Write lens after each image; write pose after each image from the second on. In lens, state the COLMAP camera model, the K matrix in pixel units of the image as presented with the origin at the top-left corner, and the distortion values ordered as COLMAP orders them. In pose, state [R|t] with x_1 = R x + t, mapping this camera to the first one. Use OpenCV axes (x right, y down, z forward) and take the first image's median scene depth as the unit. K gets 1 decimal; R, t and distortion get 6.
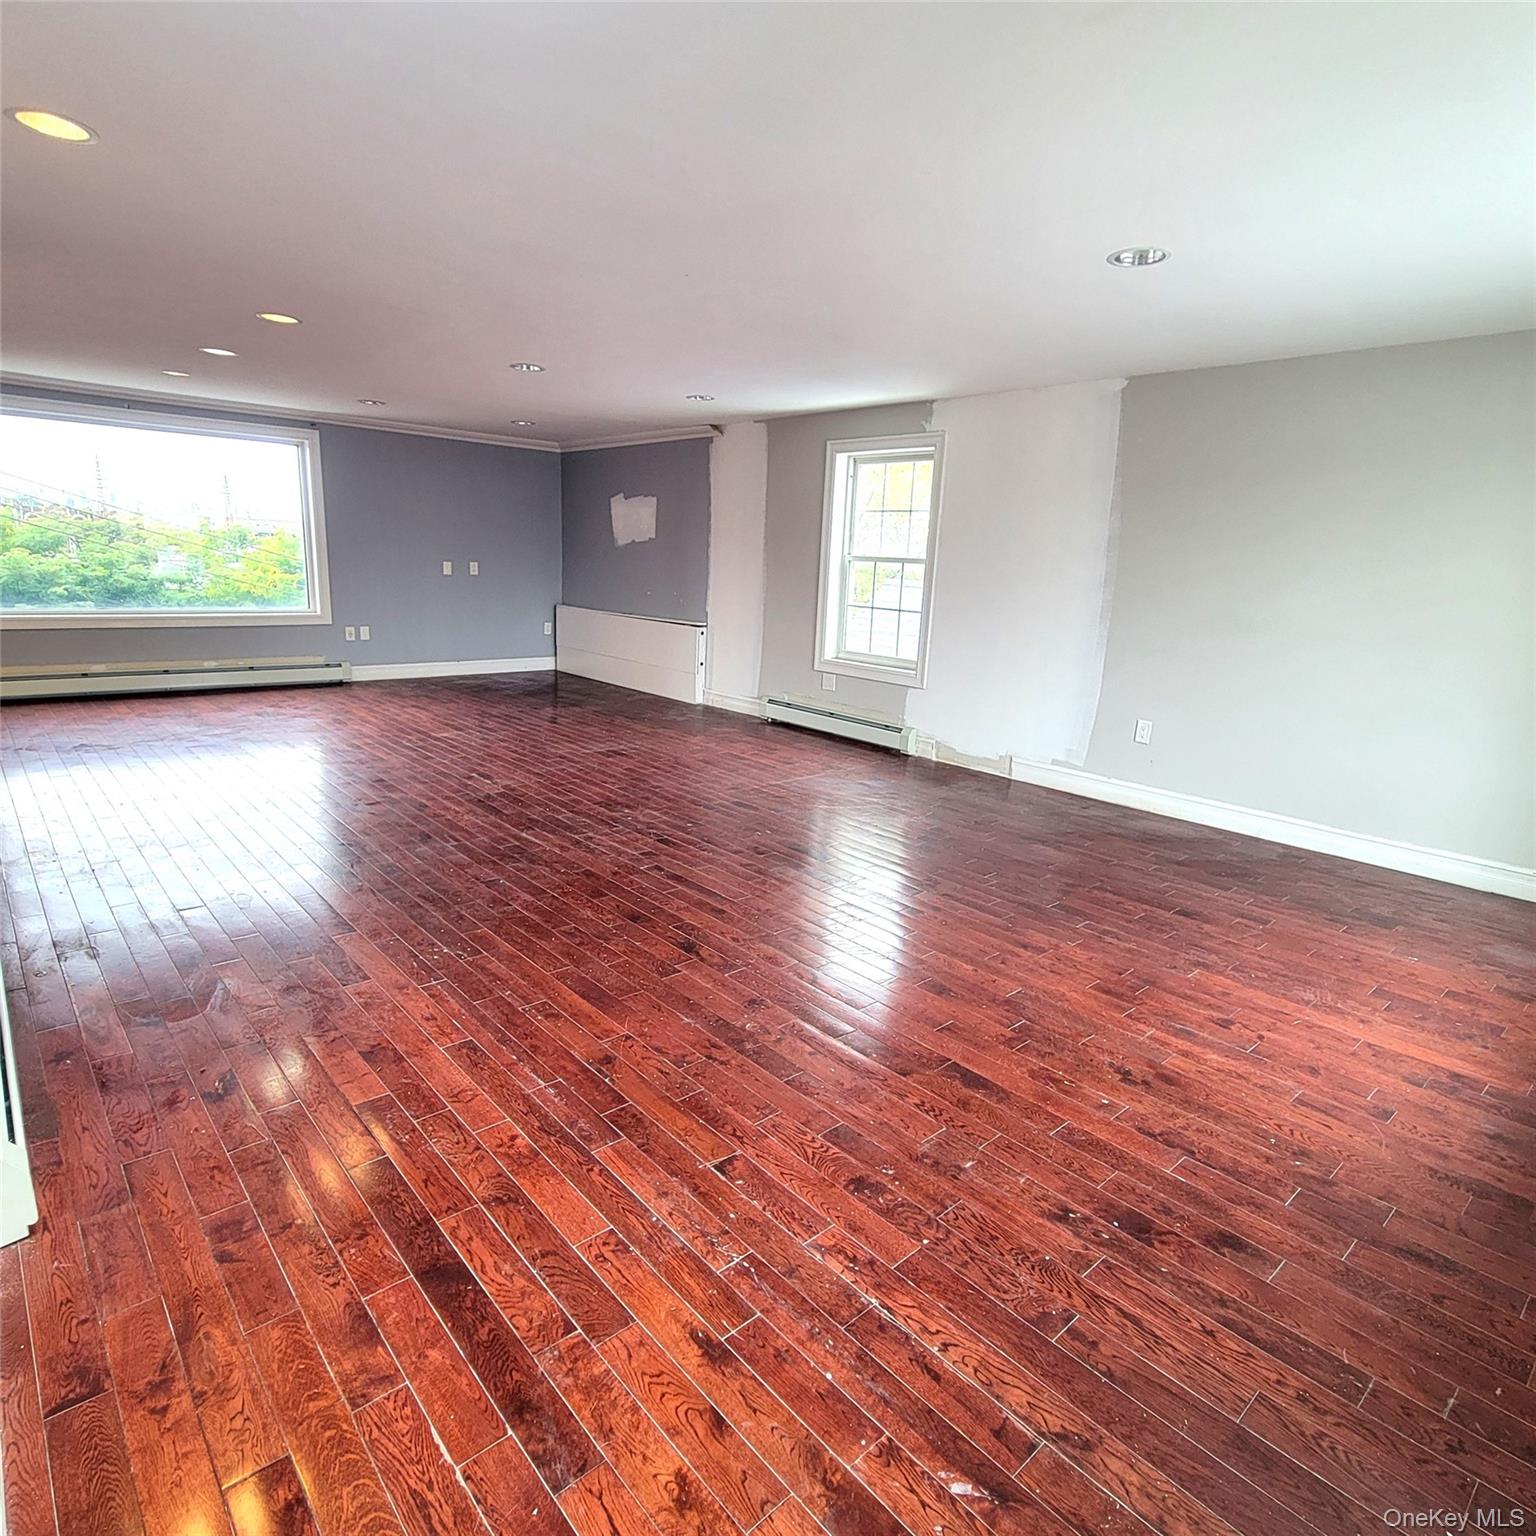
lens RADIAL K [[901.9, 0, 764.0], [0, 901.9, 768.4], [0, 0, 1]] dist [0.001887, 0.000136]
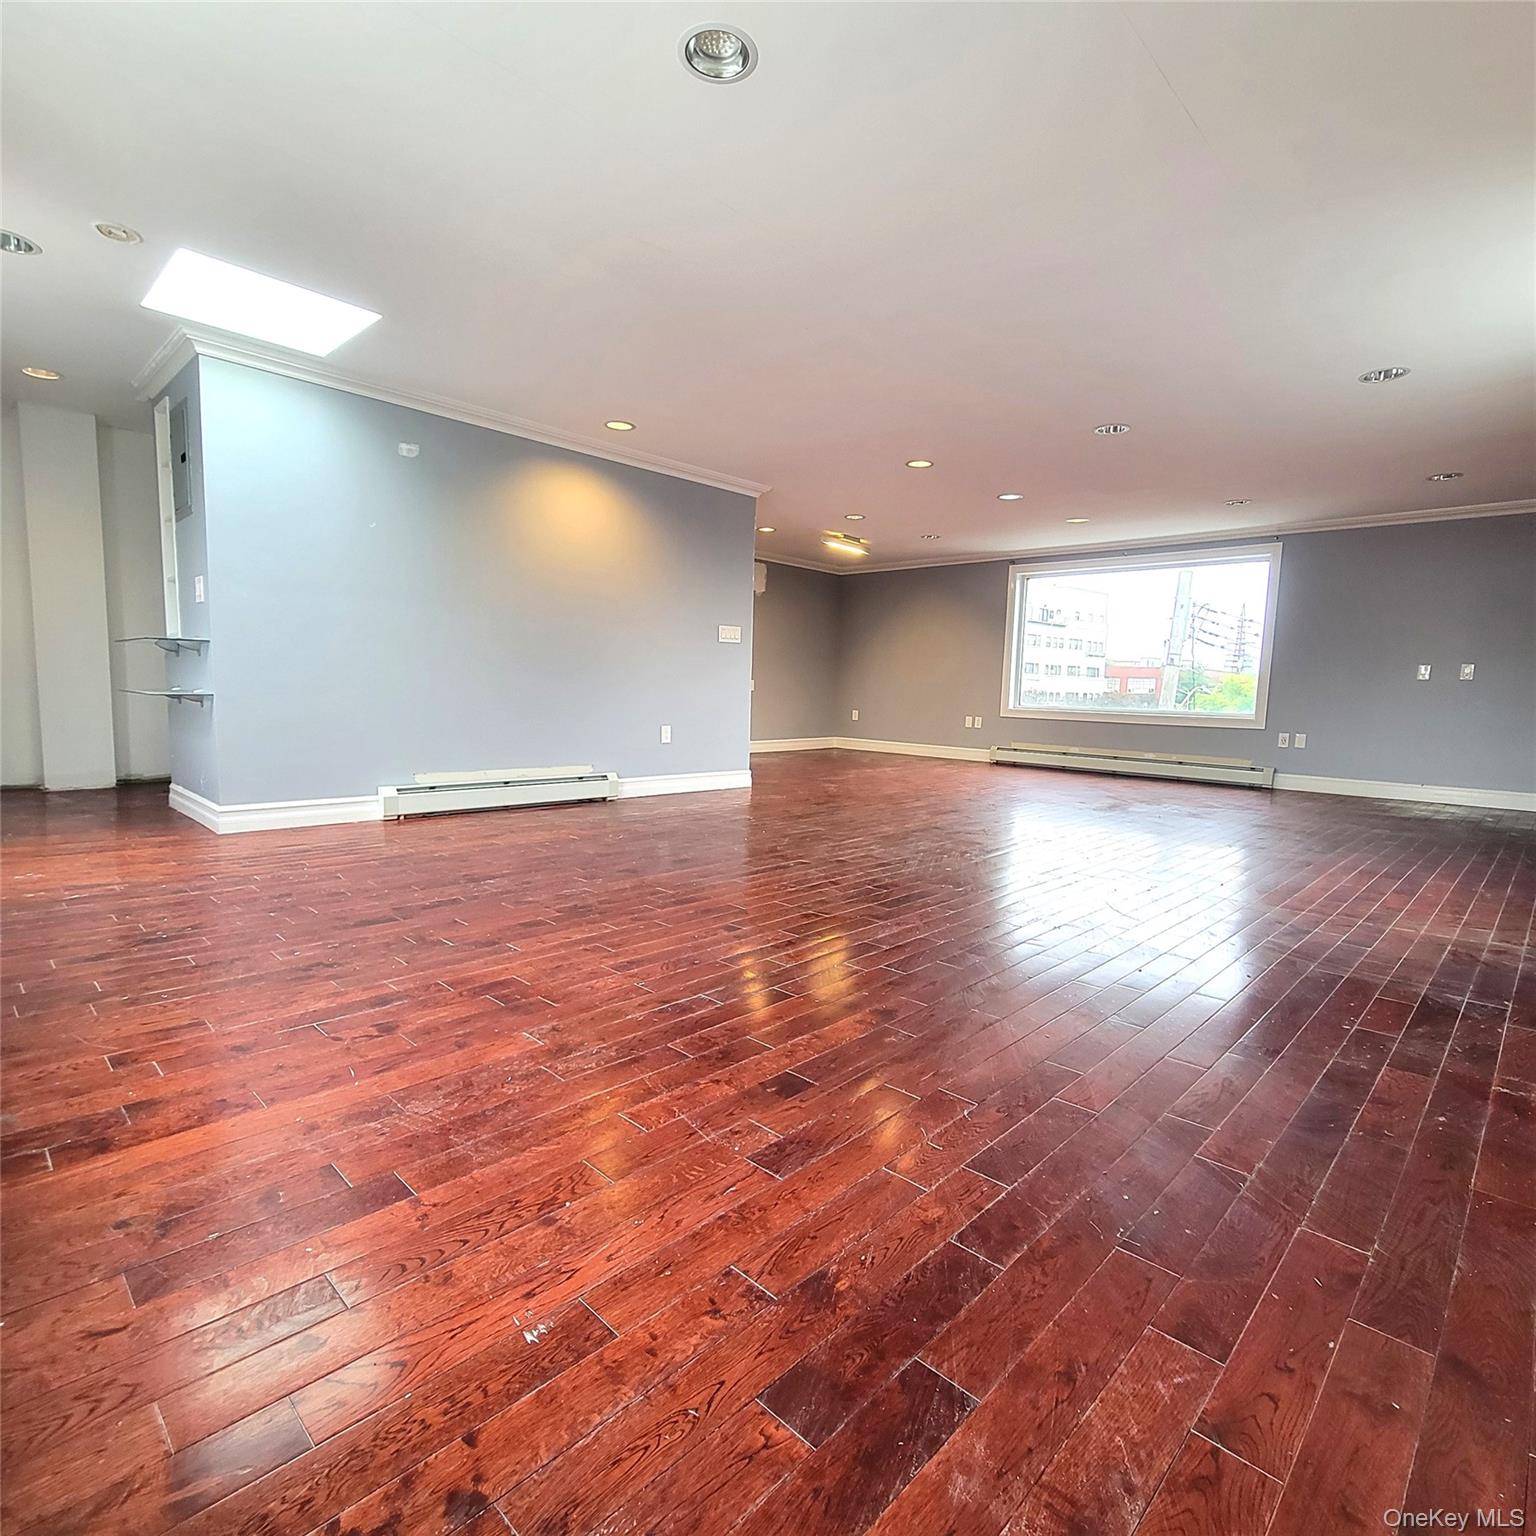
lens RADIAL K [[837.9, 0, 767.2], [0, 837.9, 769.7], [0, 0, 1]] dist [-0.001816, -0.000804]
pose [[0.075559, 0.054993, -0.995624, 1.033535], [-0.251989, 0.967122, 0.034295, -0.023289], [0.964776, 0.248295, 0.086933, 1.015709]]
